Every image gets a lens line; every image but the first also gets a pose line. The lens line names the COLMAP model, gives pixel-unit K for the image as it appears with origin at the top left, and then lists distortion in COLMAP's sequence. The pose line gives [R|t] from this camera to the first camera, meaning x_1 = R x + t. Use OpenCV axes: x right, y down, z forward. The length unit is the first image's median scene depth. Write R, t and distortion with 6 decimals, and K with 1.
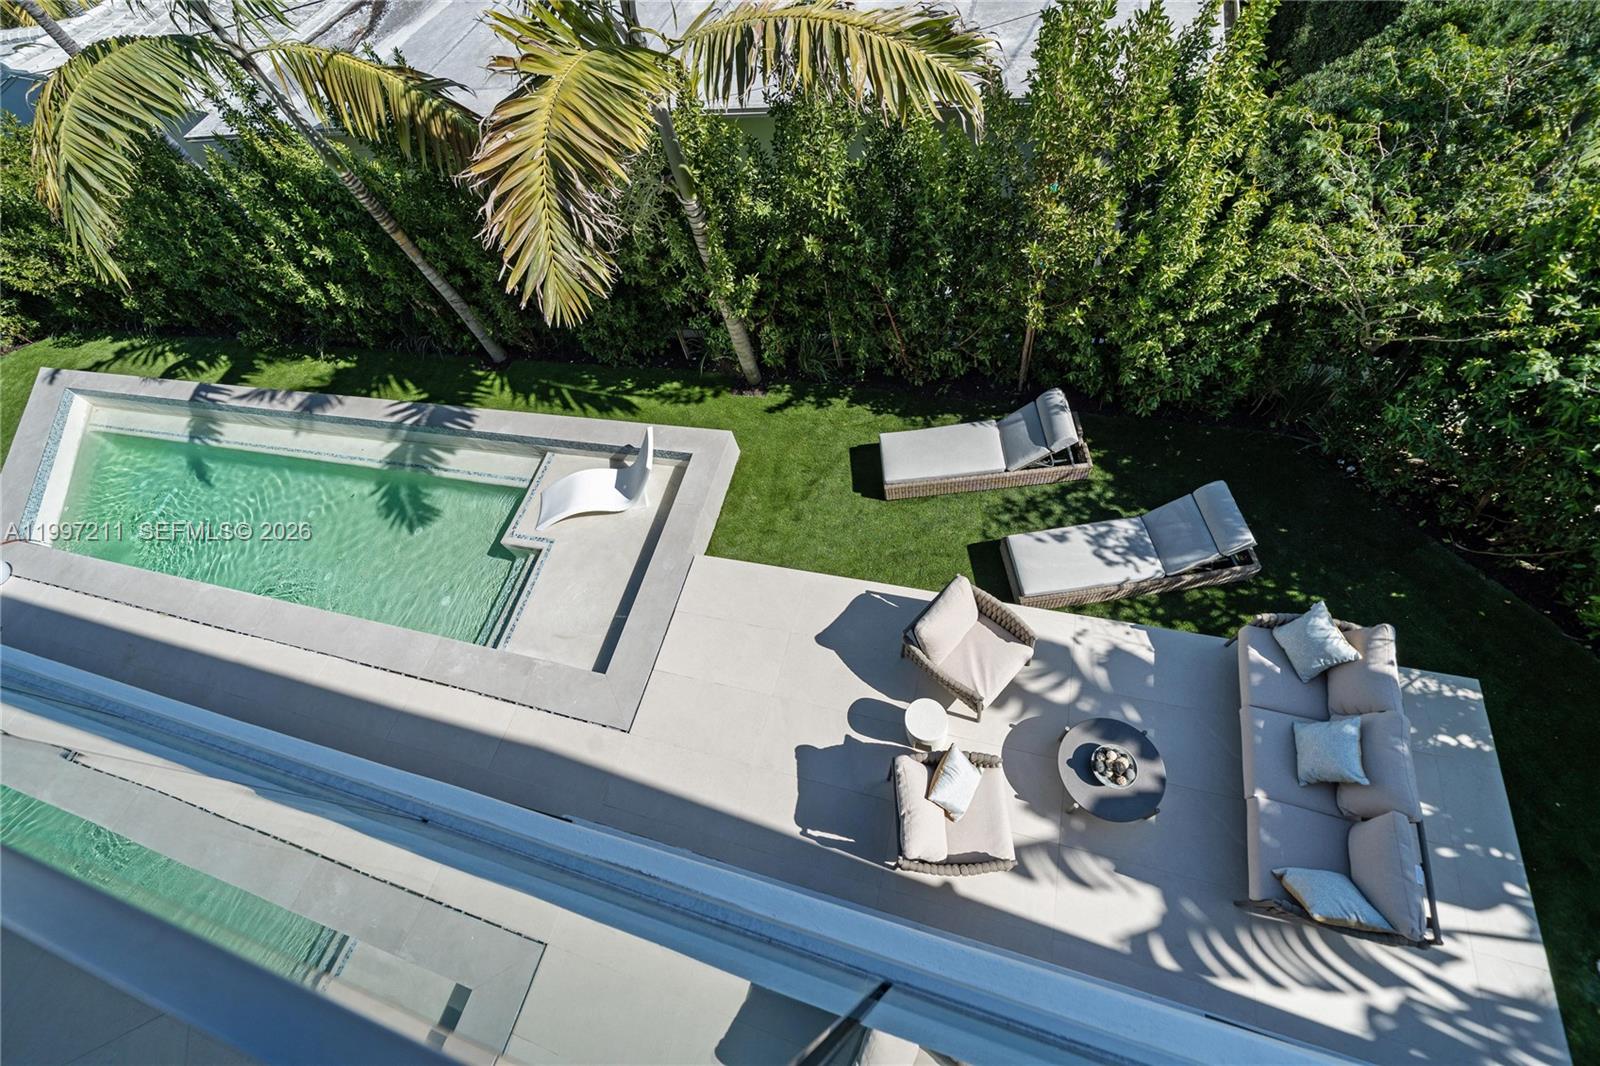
lens RADIAL K [[671.9, 0, 800.0], [0, 671.9, 533.0], [0, 0, 1]] dist [0.016177, -0.000766]
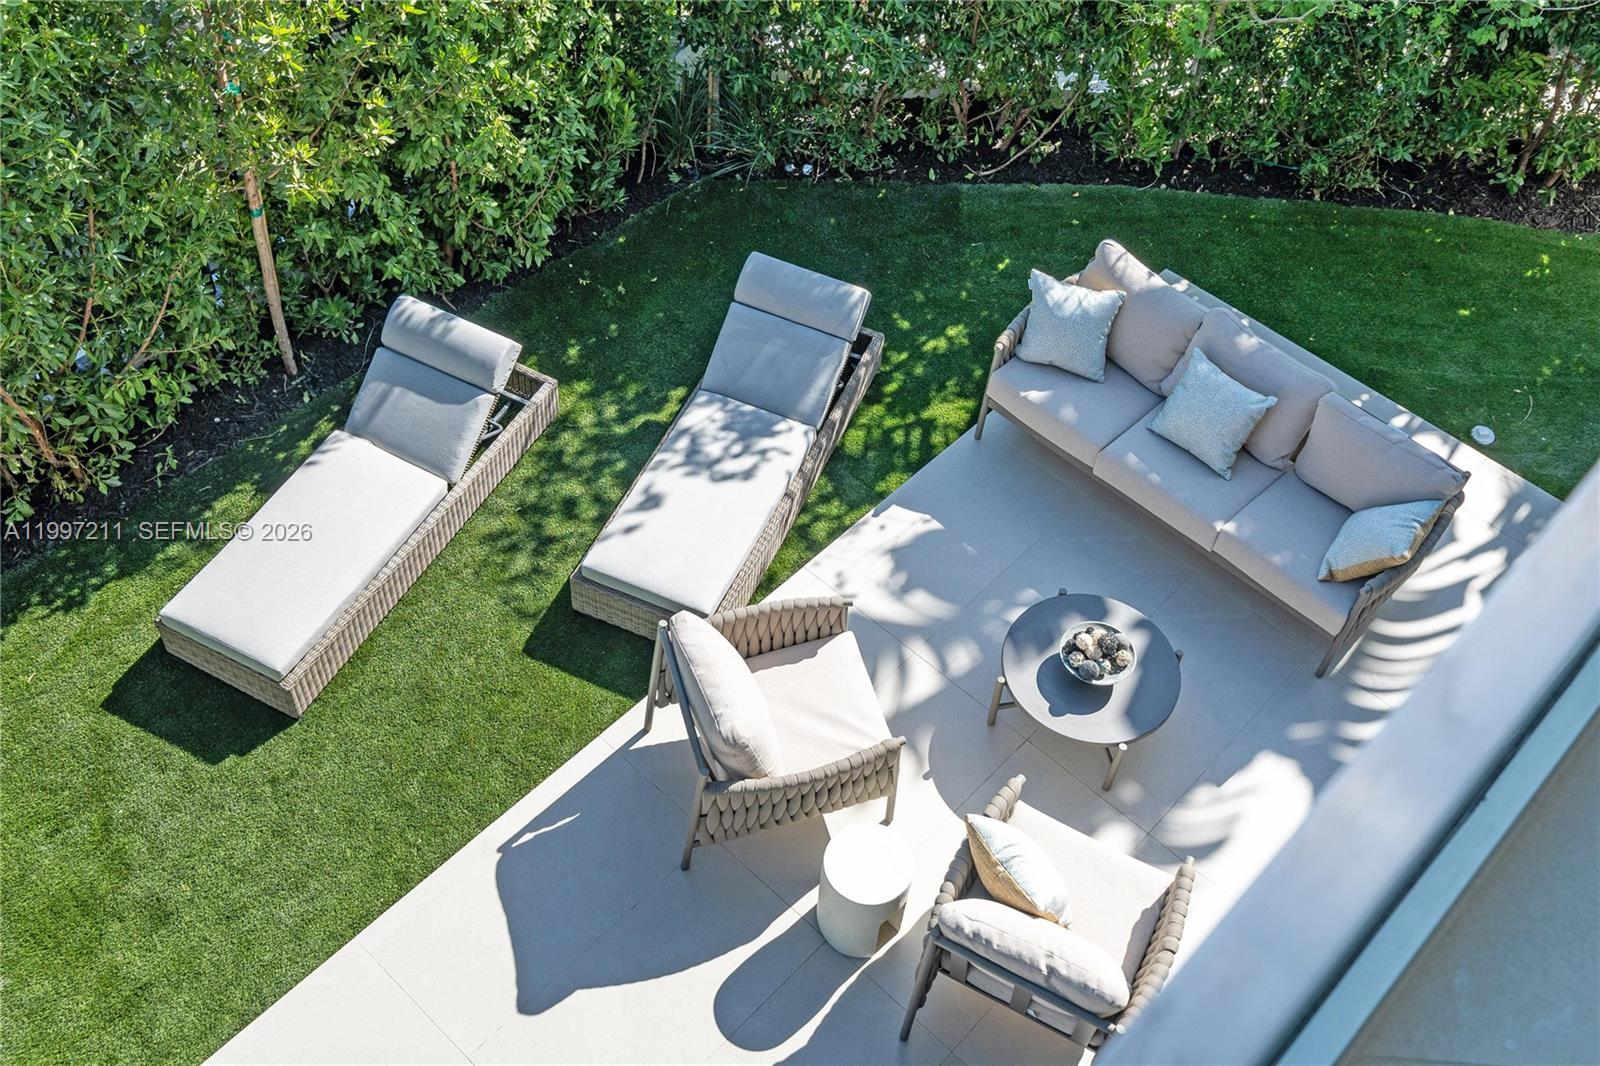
lens RADIAL K [[1668.9, 0, 800.0], [0, 1668.9, 533.0], [0, 0, 1]] dist [0.025569, -0.008507]
pose [[0.447188, -0.550679, 0.704823, -0.453222], [0.690483, 0.713439, 0.119321, -0.048454], [-0.568556, 0.433310, 0.699276, 0.105490]]
